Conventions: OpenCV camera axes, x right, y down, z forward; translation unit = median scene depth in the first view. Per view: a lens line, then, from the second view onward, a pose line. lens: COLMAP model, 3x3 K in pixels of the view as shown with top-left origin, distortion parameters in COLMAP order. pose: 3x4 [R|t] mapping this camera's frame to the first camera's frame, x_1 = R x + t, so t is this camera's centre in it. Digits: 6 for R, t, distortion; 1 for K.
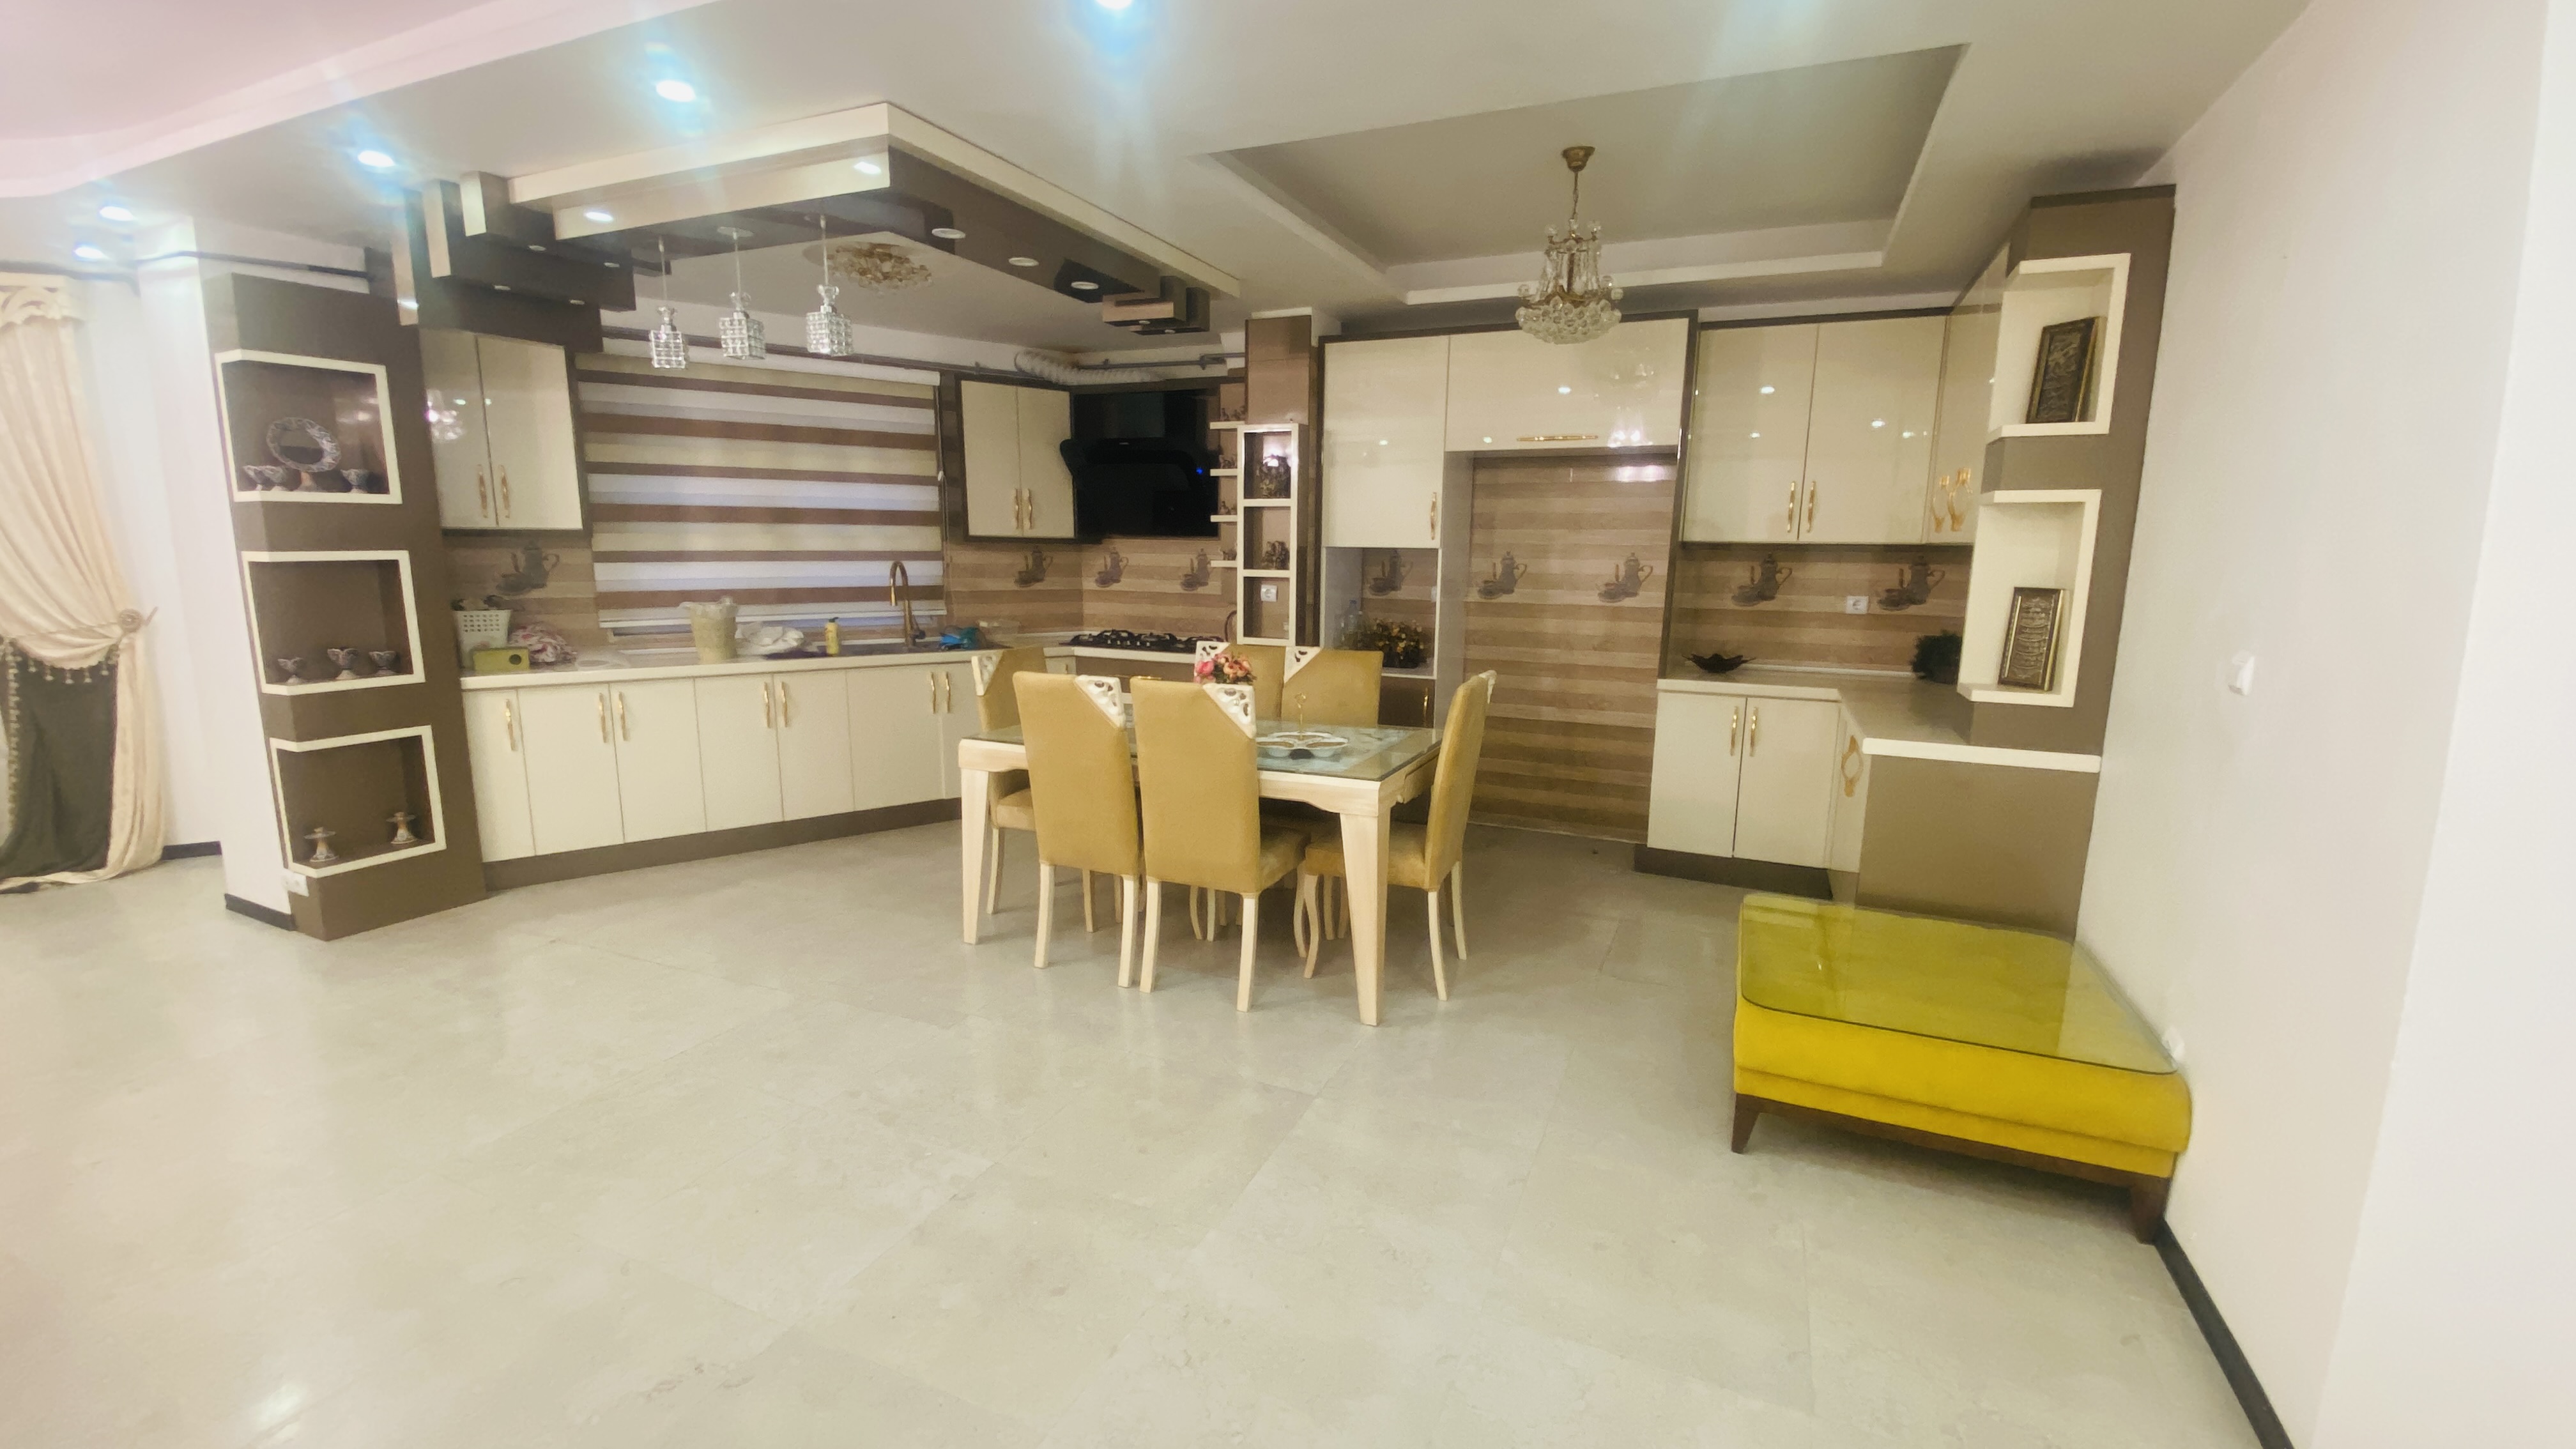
lens RADIAL K [[1028.2, 0, 1296.4], [0, 1028.2, 727.6], [0, 0, 1]] dist [0.045408, -0.040324]
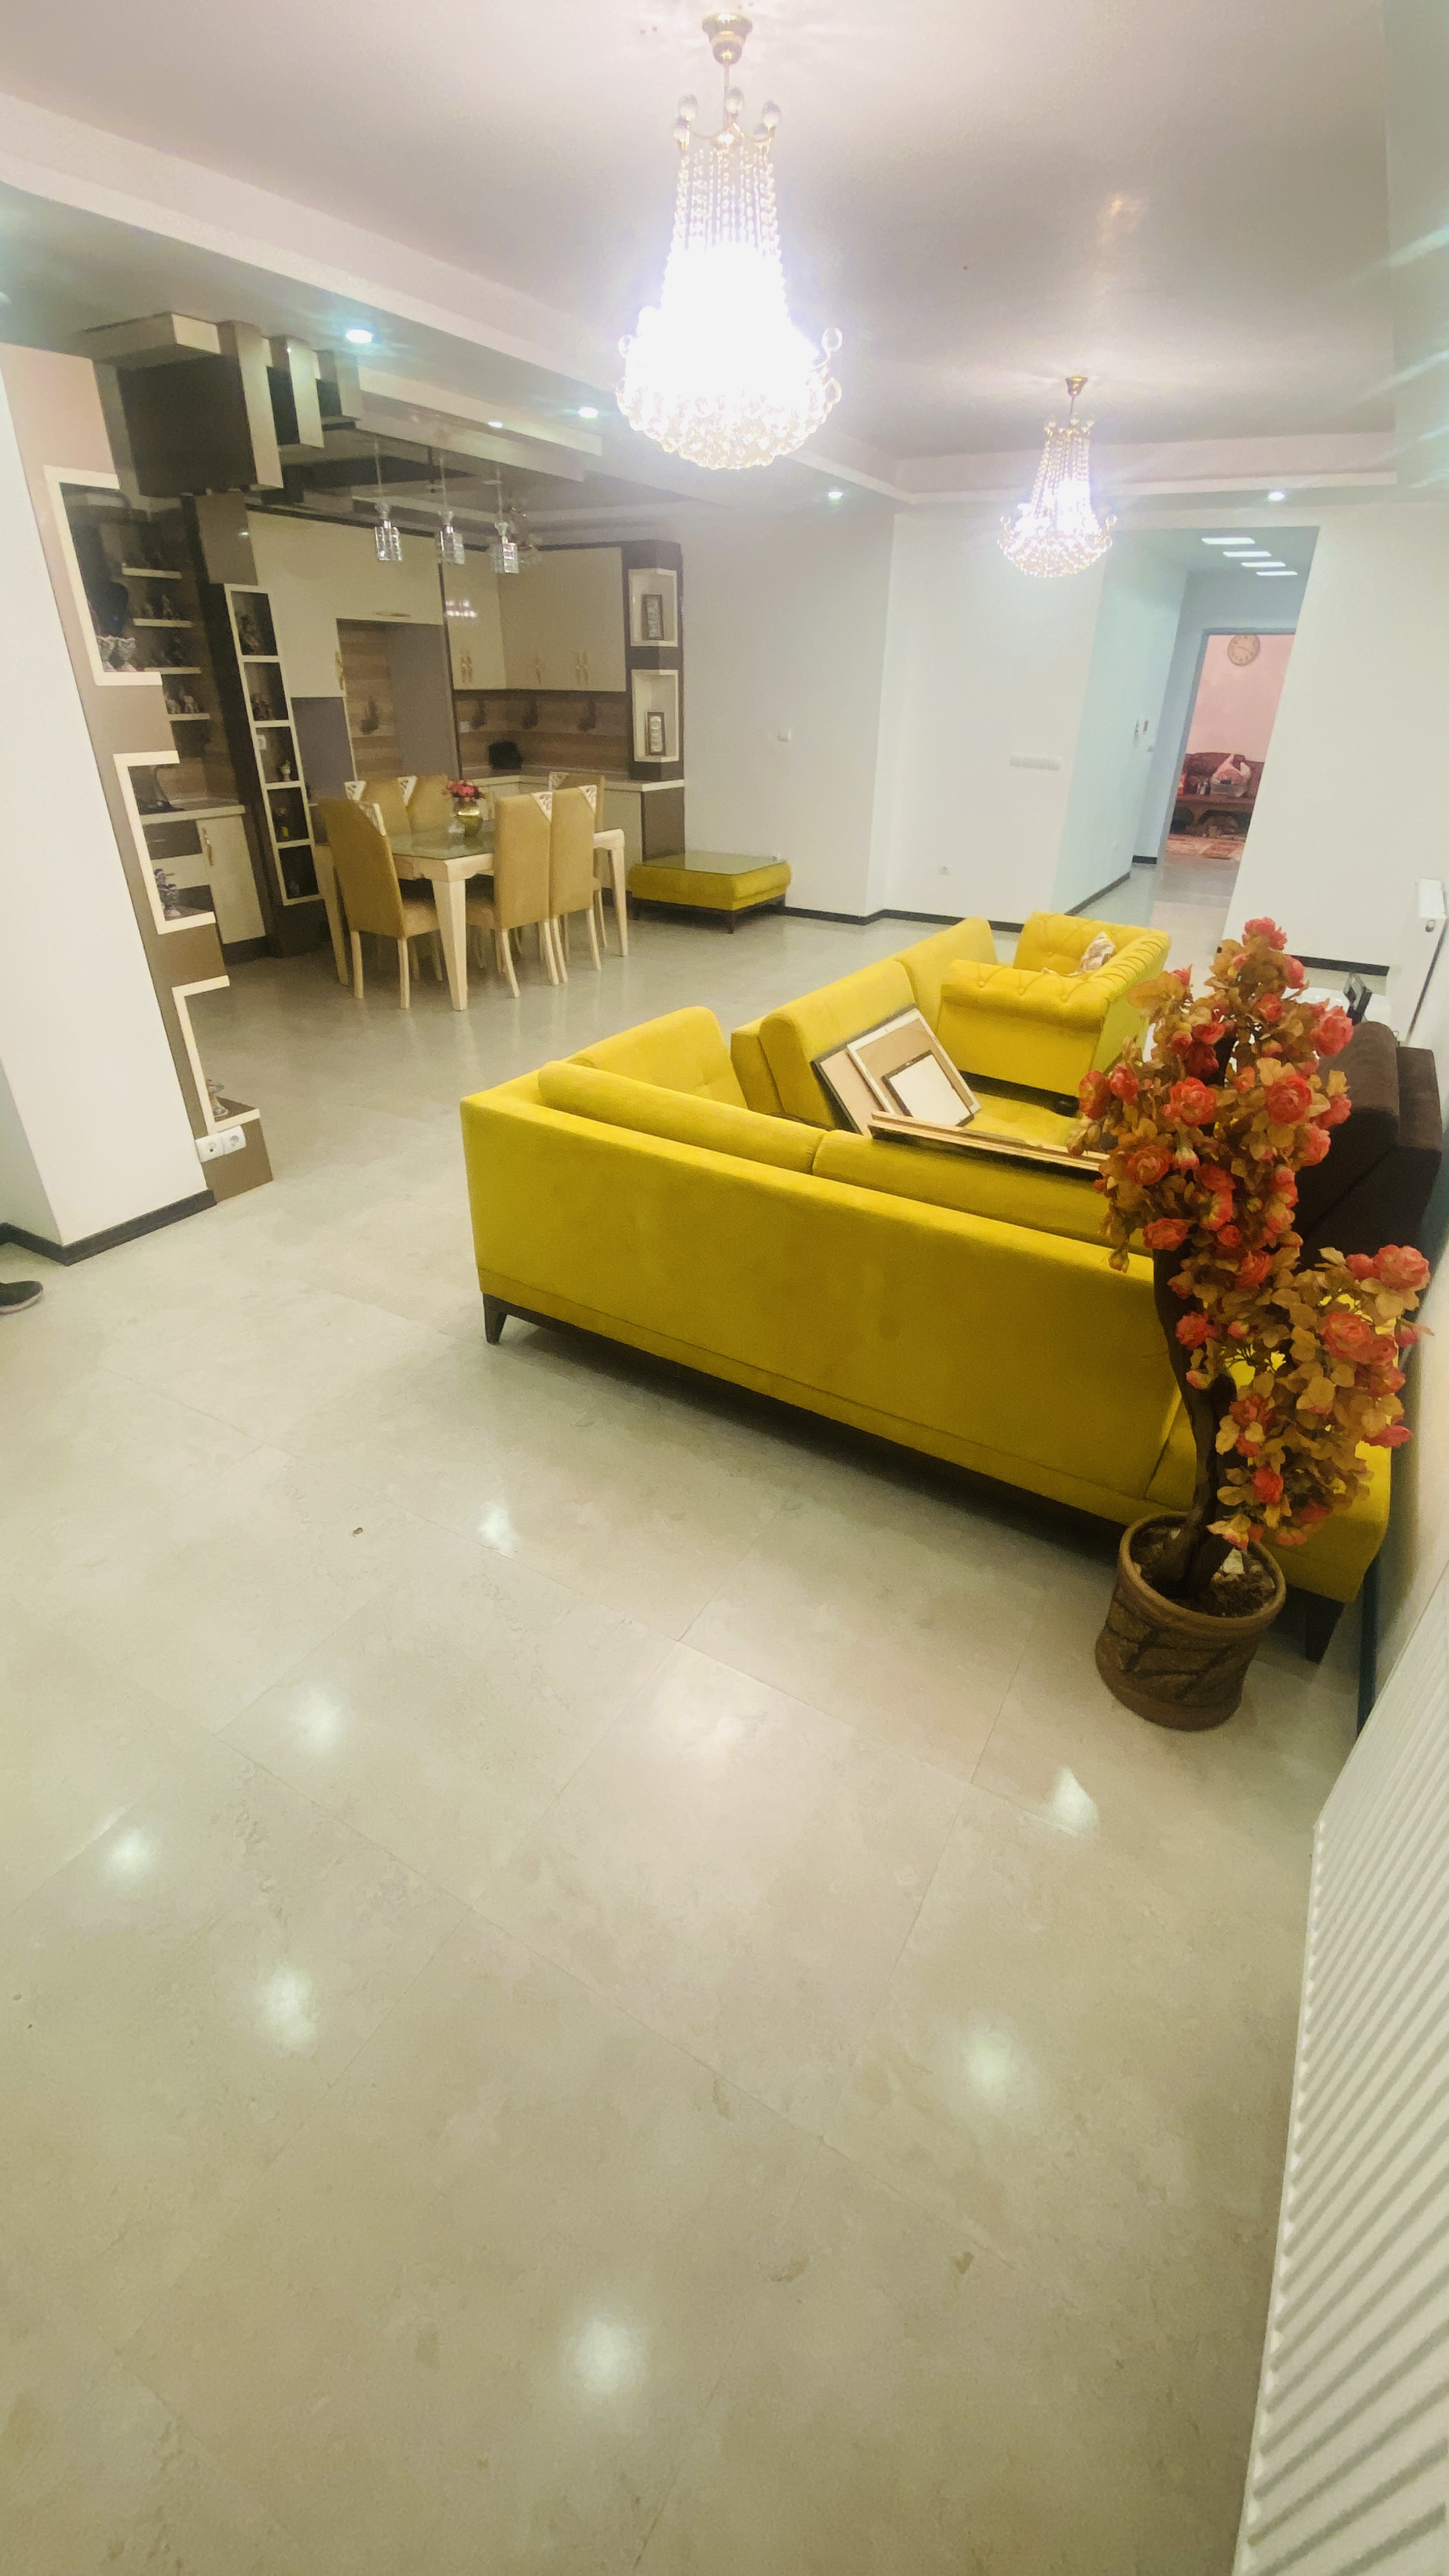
lens RADIAL K [[1028.2, 0, 714.5], [0, 1028.2, 1279.4], [0, 0, 1]] dist [0.045408, -0.040324]
pose [[0.108099, -0.506878, 0.855213, -1.685419], [0.170972, 0.856916, 0.486276, -0.119659], [-0.979328, 0.093651, 0.179293, 0.387874]]
